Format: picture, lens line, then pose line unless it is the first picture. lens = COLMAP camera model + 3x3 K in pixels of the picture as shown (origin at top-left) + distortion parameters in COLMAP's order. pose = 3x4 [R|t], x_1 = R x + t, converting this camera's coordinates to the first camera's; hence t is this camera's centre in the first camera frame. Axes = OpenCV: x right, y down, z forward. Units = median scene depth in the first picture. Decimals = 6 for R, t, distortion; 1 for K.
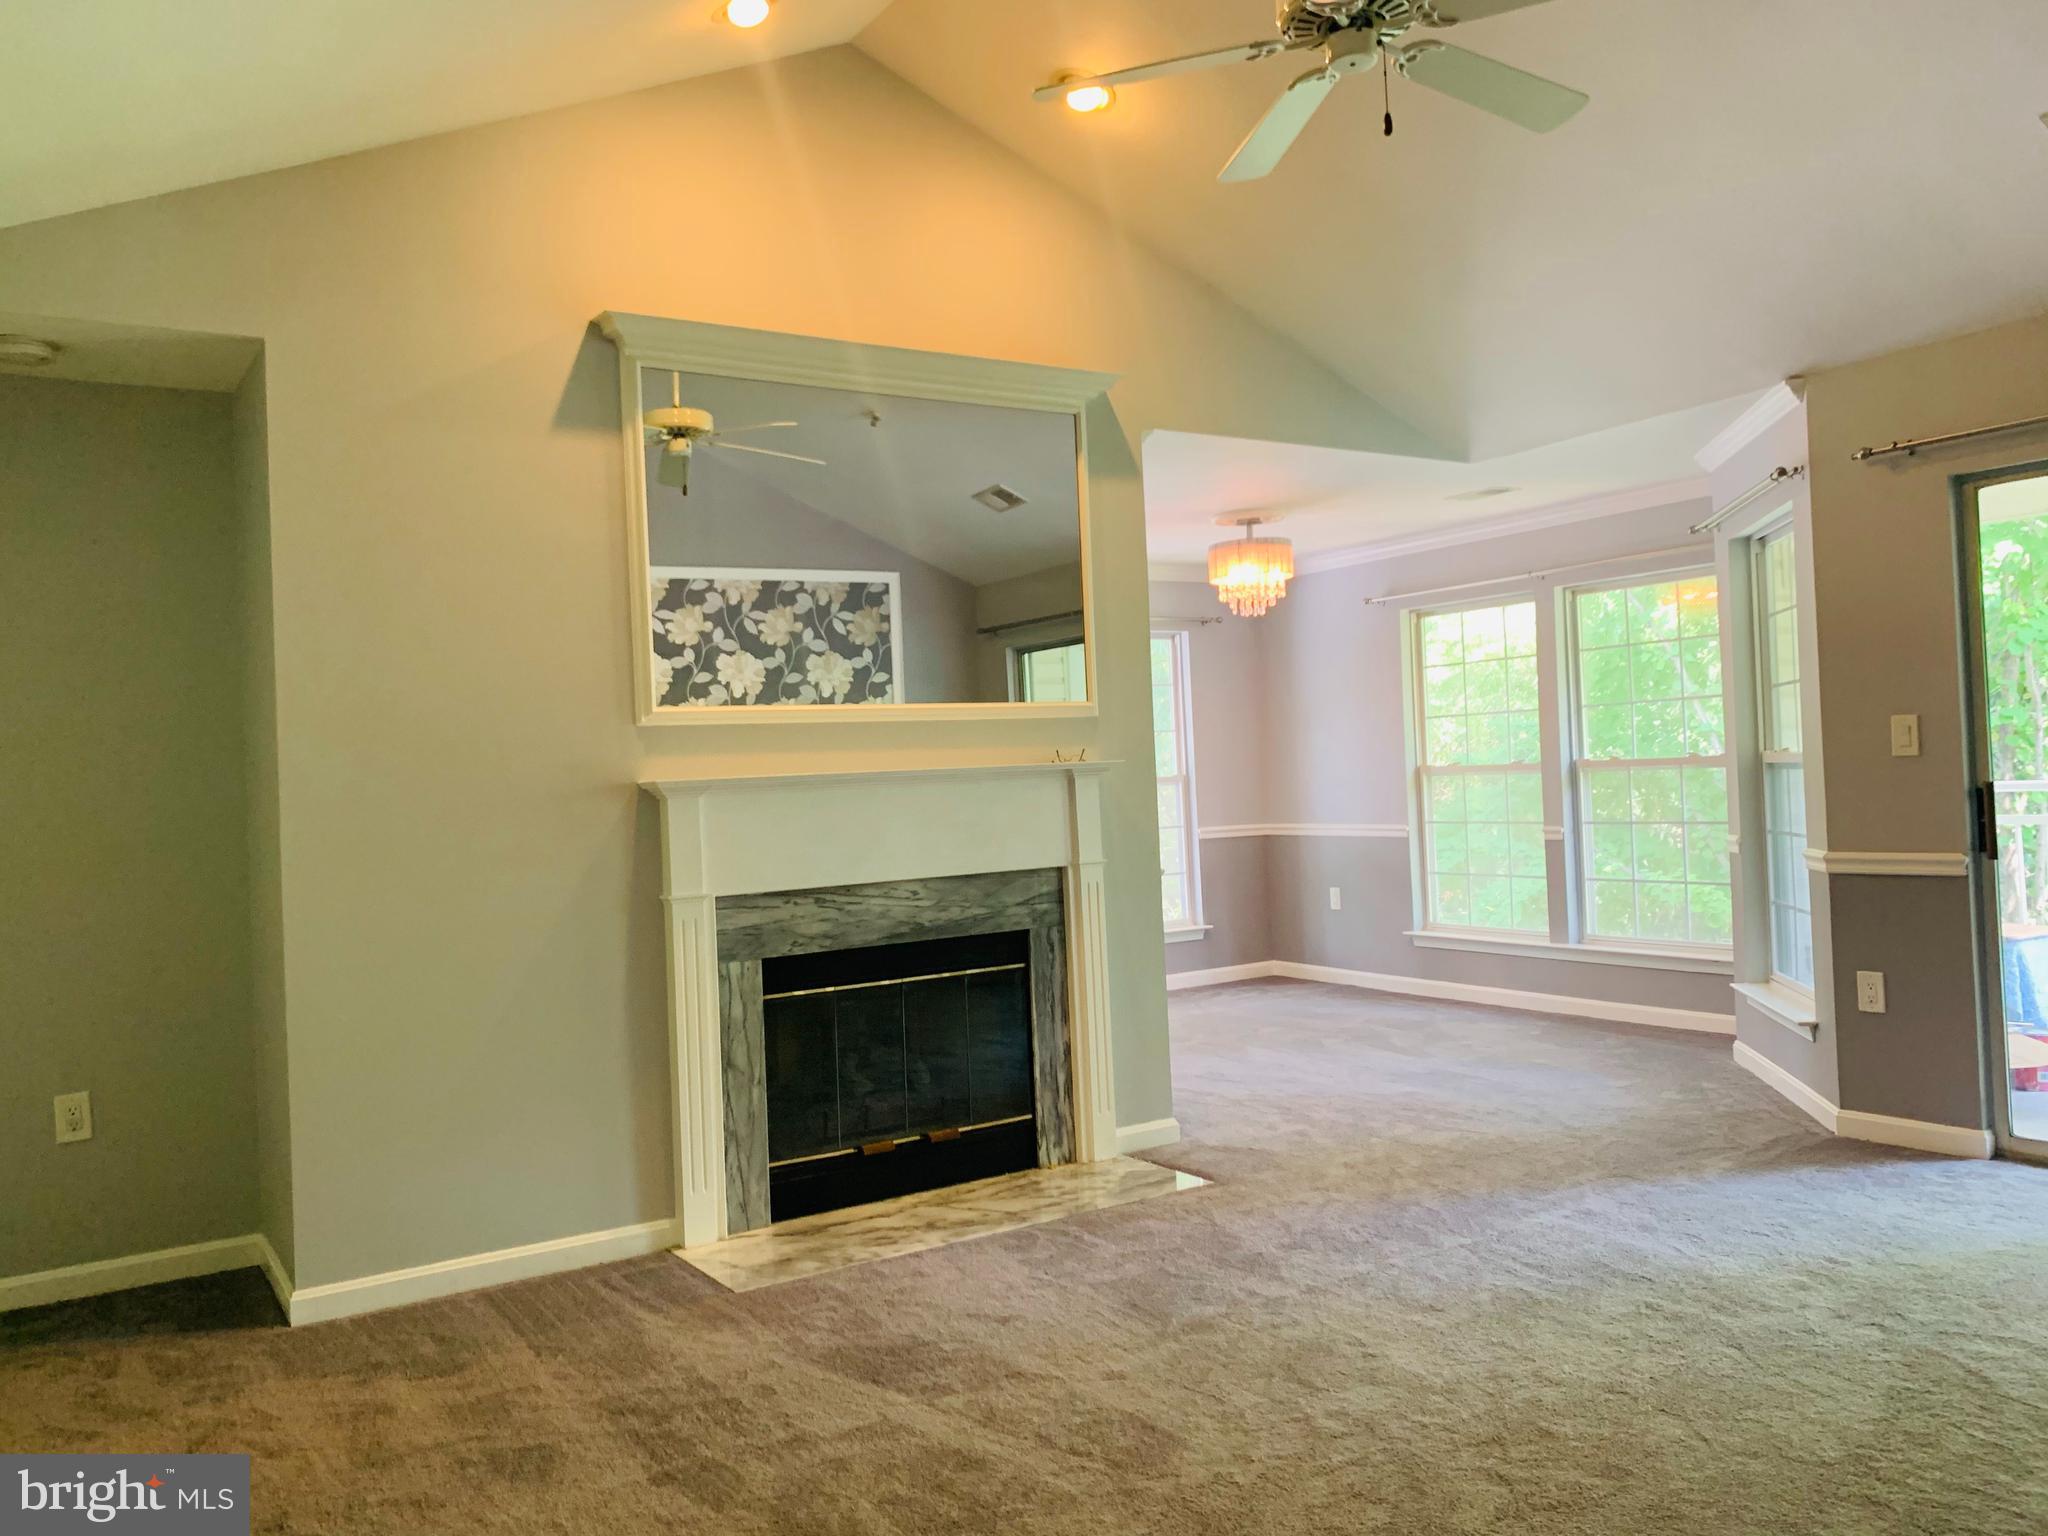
lens RADIAL K [[1563.5, 0, 1022.4], [0, 1563.5, 765.3], [0, 0, 1]] dist [0.052840, -0.061362]
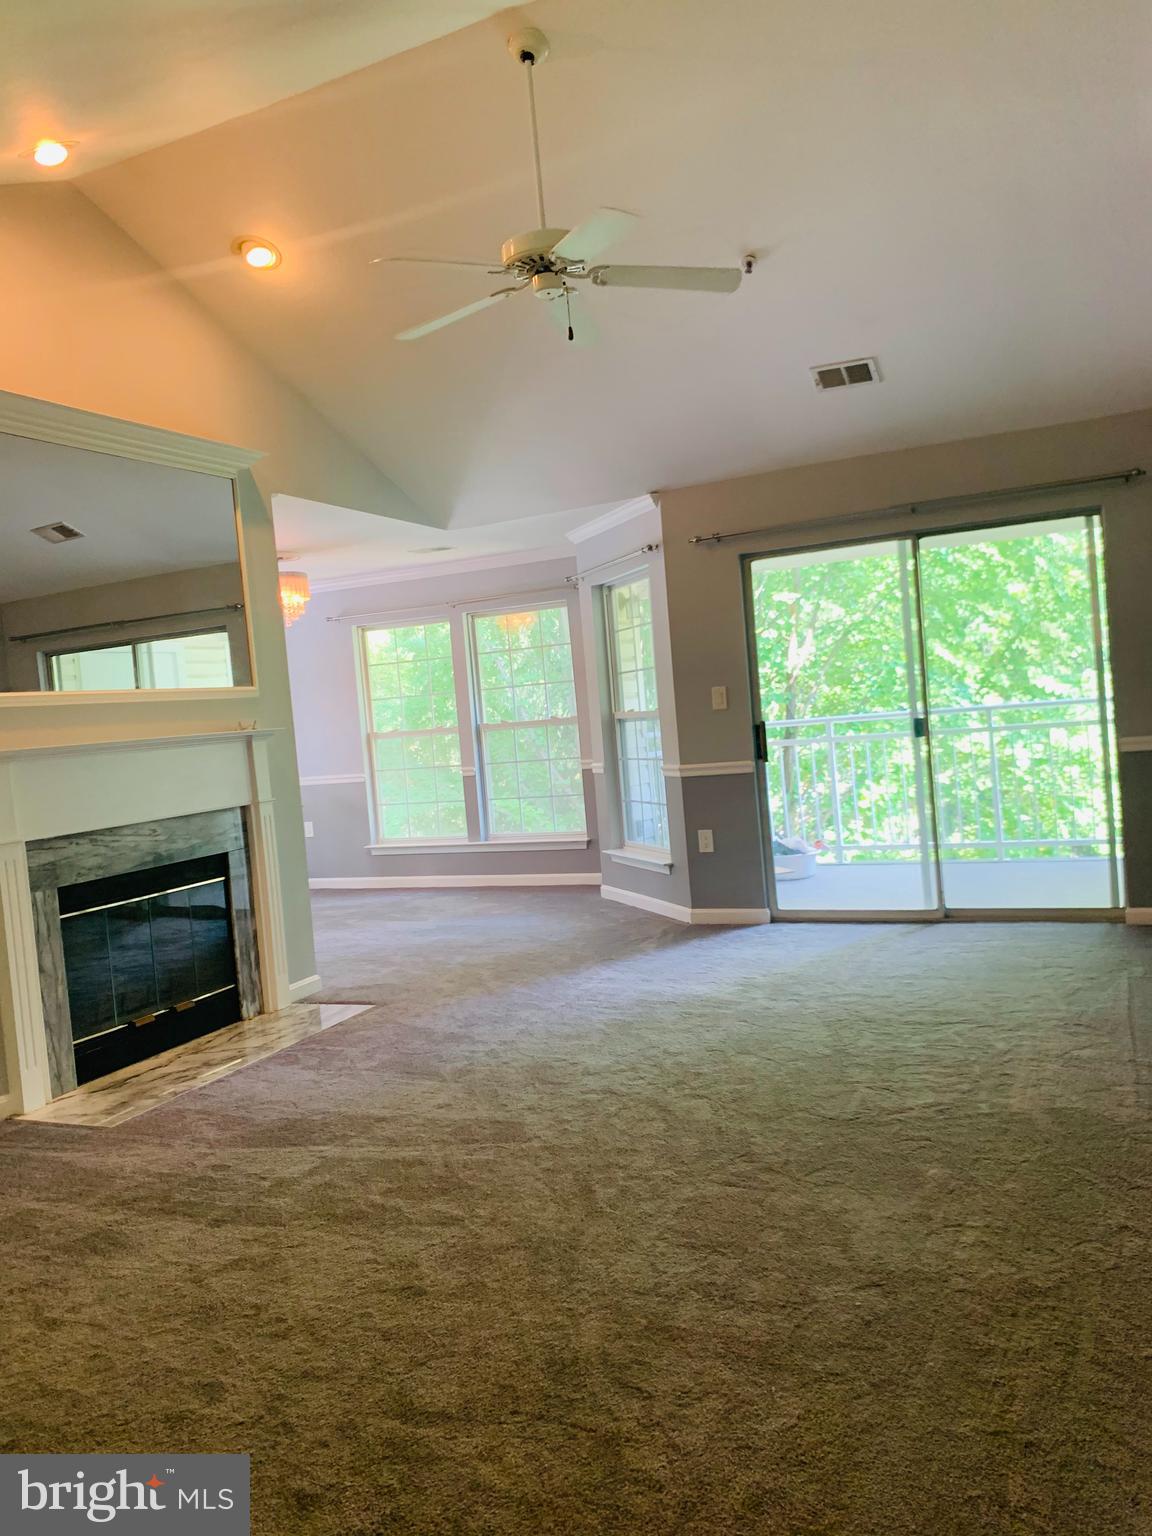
lens RADIAL K [[1172.7, 0, 552.4], [0, 1172.7, 774.8], [0, 0, 1]] dist [0.052840, -0.061362]
pose [[0.851437, -0.055968, 0.521462, -0.310573], [0.042768, 0.998388, 0.037326, 0.010871], [-0.522711, -0.009479, 0.852458, -0.045190]]
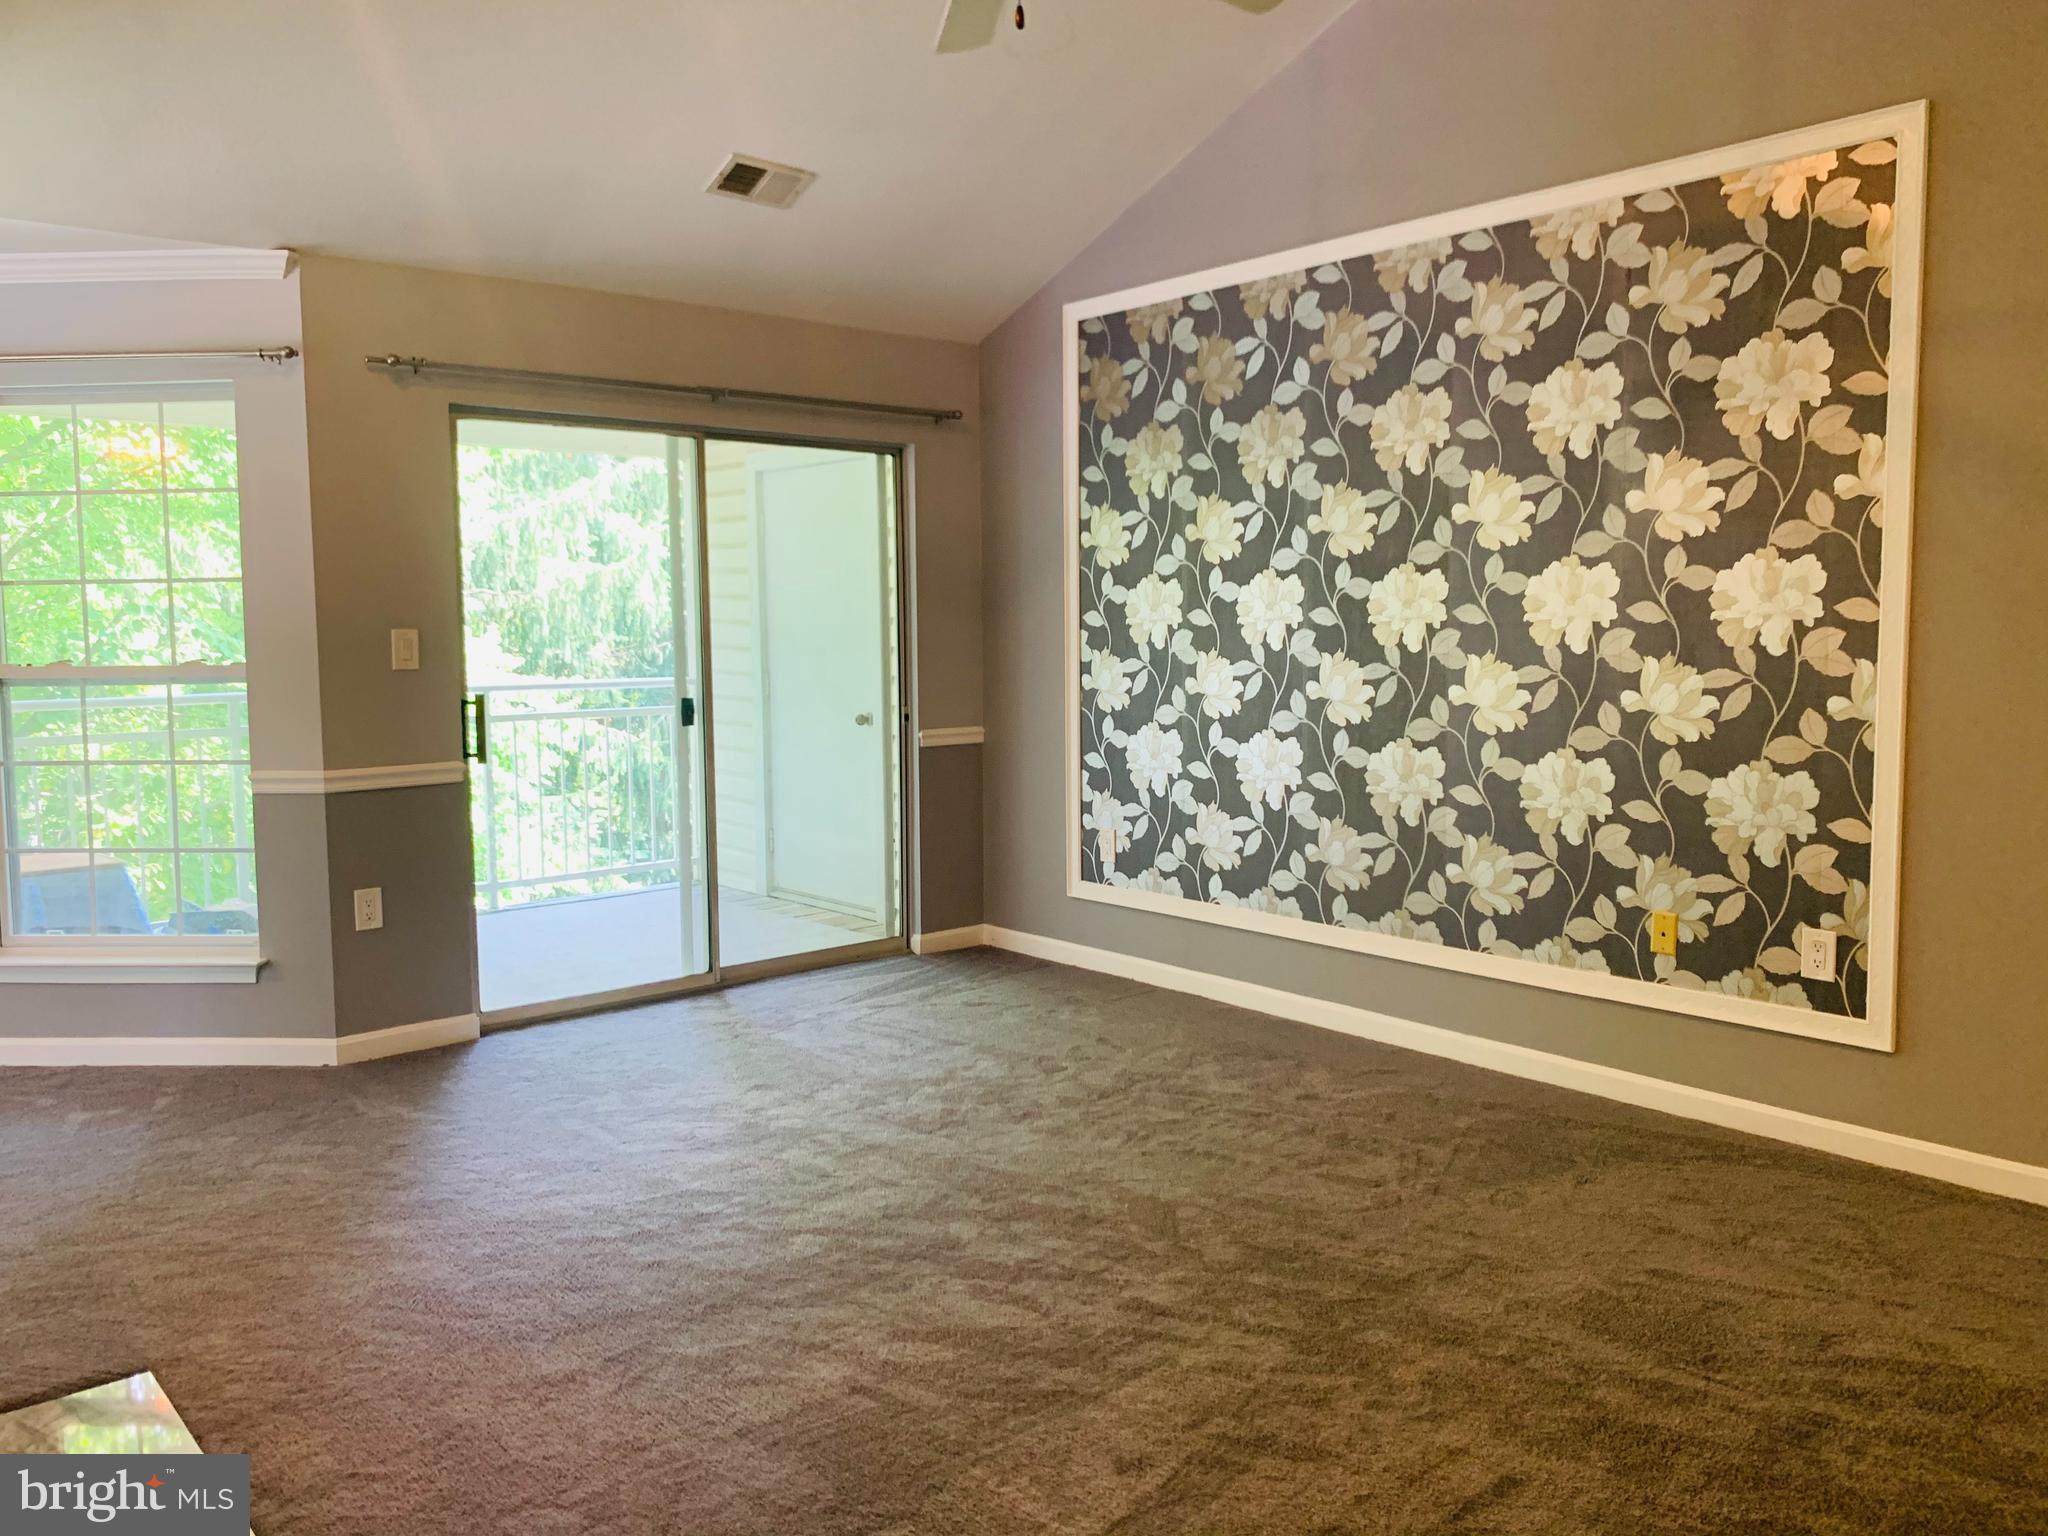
lens RADIAL K [[1563.5, 0, 1022.6], [0, 1563.5, 756.2], [0, 0, 1]] dist [0.052840, -0.061362]
pose [[-0.138312, -0.042742, 0.989466, -0.500444], [0.007039, 0.999001, 0.044138, 0.007728], [-0.990364, 0.013069, -0.137873, 0.752800]]
